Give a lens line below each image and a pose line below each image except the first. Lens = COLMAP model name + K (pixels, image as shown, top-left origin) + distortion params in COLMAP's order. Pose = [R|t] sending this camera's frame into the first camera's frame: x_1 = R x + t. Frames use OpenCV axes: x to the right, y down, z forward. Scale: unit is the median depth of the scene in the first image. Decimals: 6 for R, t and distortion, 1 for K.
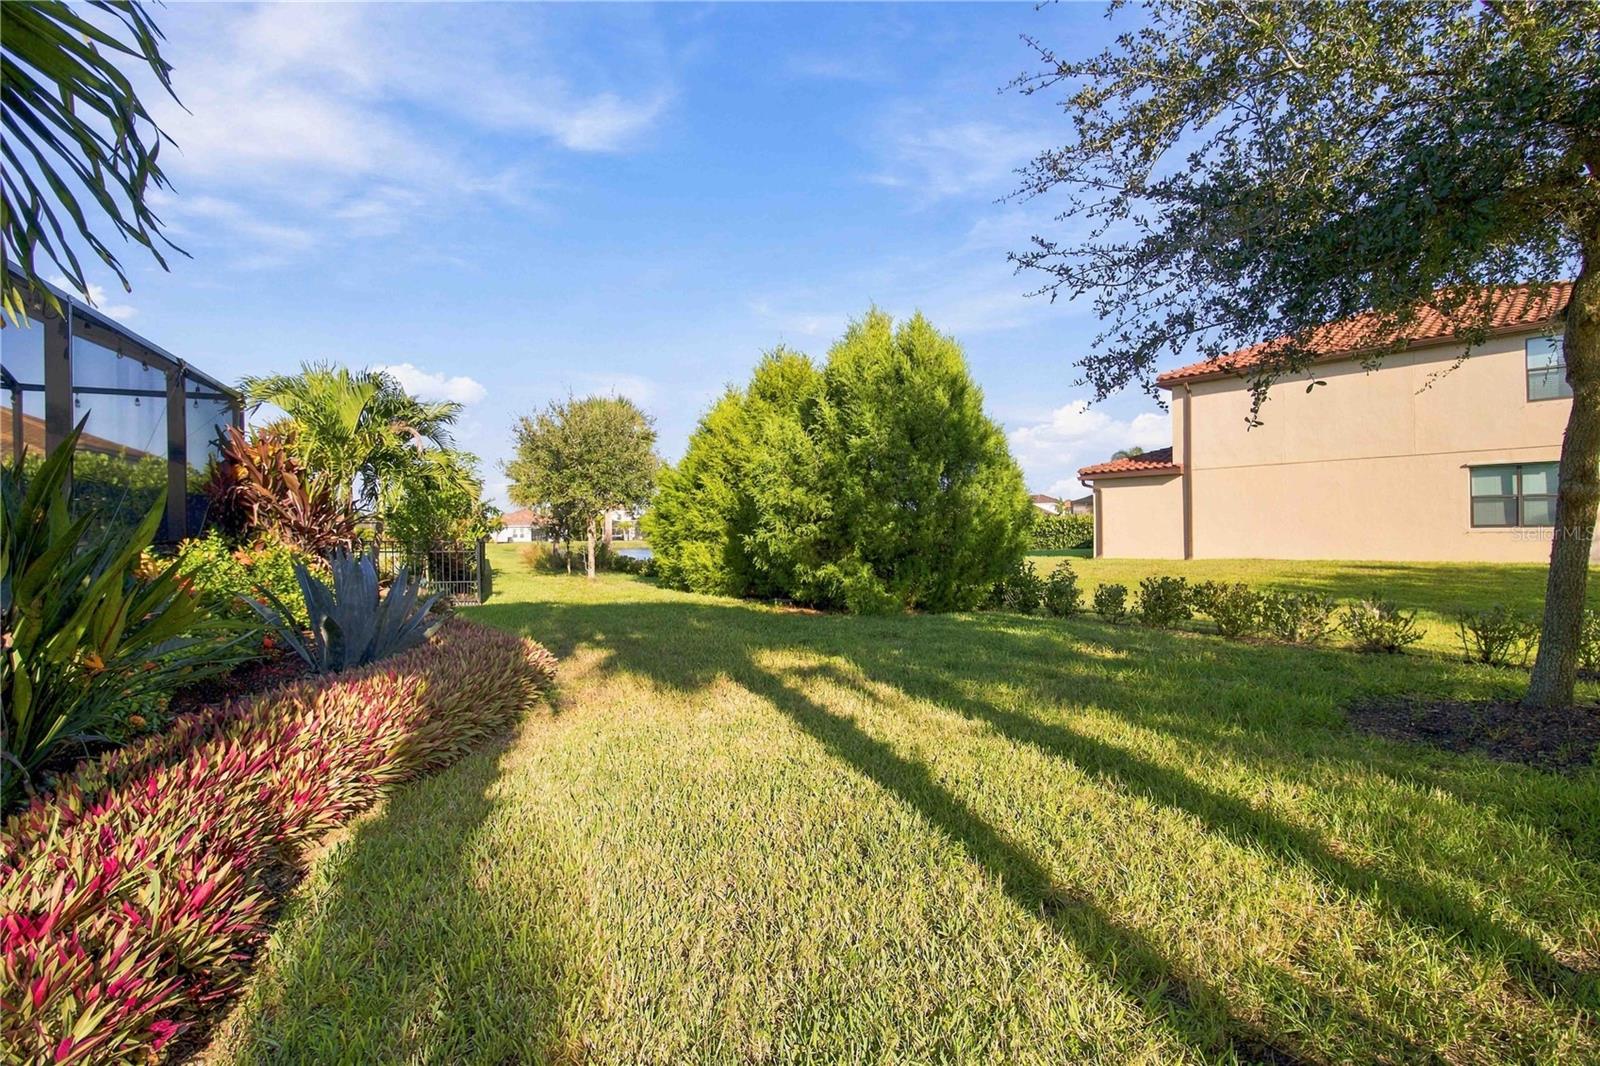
lens RADIAL K [[745.3, 0, 840.4], [0, 745.3, 527.1], [0, 0, 1]] dist [0.001018, -0.000409]
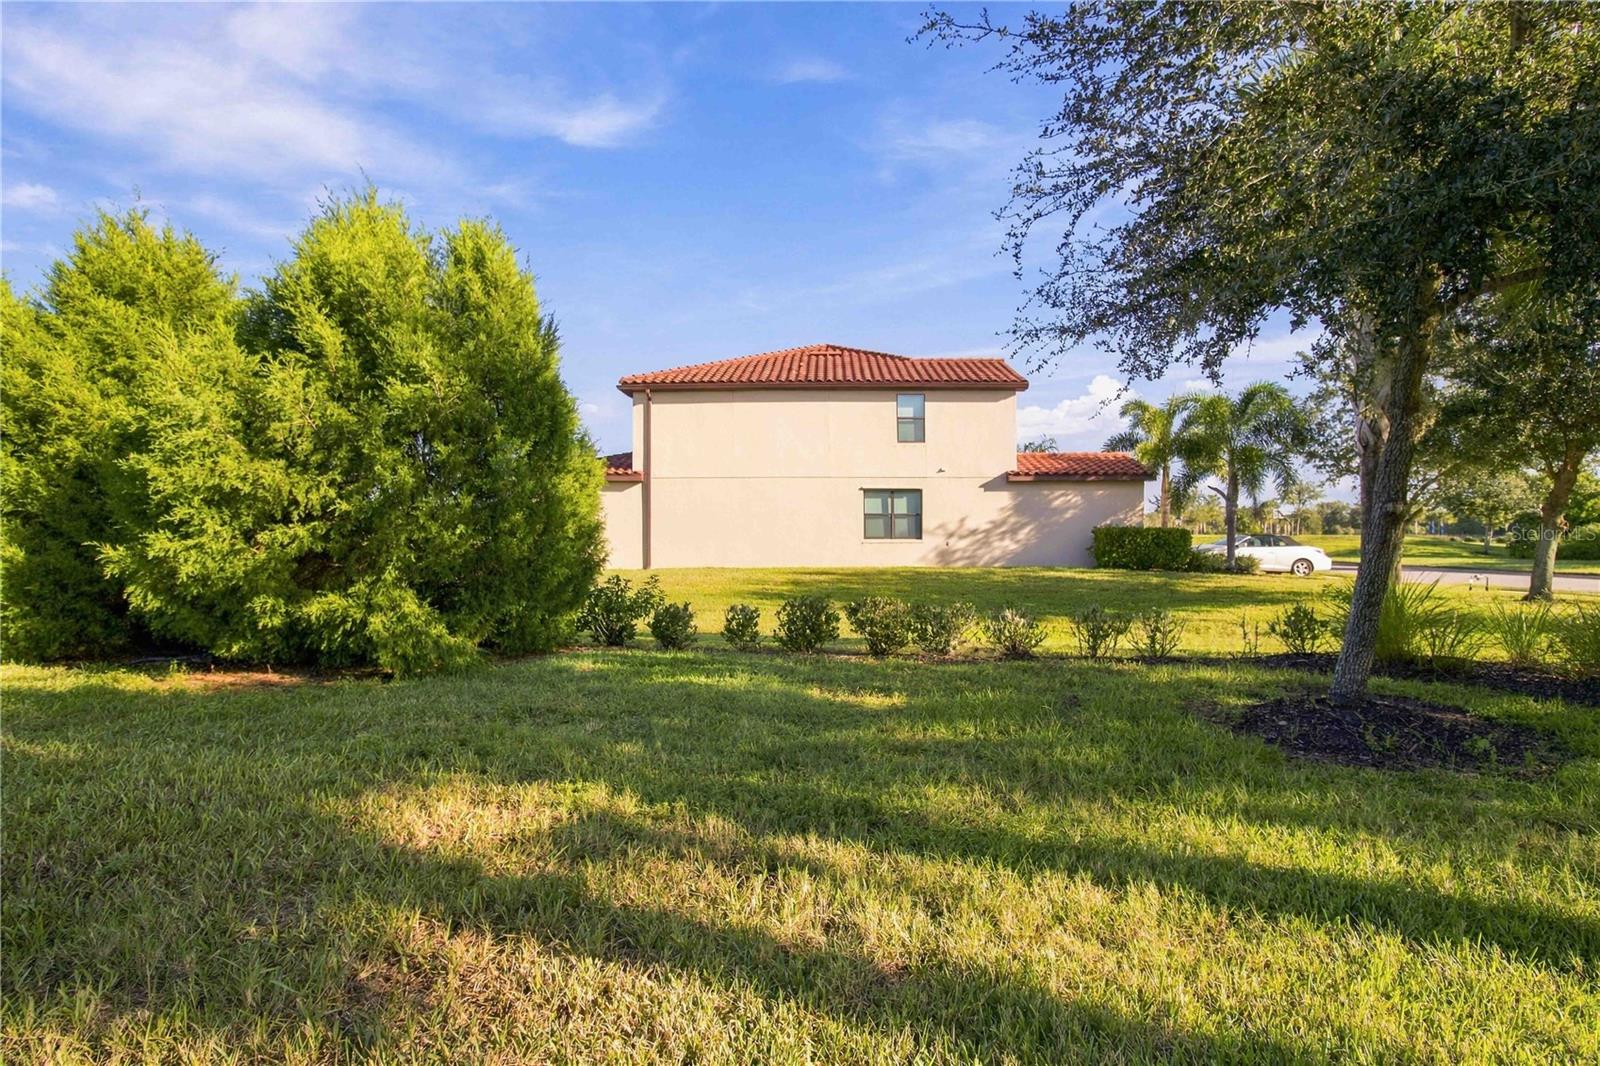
lens RADIAL K [[745.3, 0, 800.8], [0, 745.3, 539.8], [0, 0, 1]] dist [0.001018, -0.000409]
pose [[0.700936, 0.006607, 0.713194, -0.172850], [-0.011760, 0.999928, 0.002295, 0.000895], [-0.713127, -0.009995, 0.700963, 0.323722]]
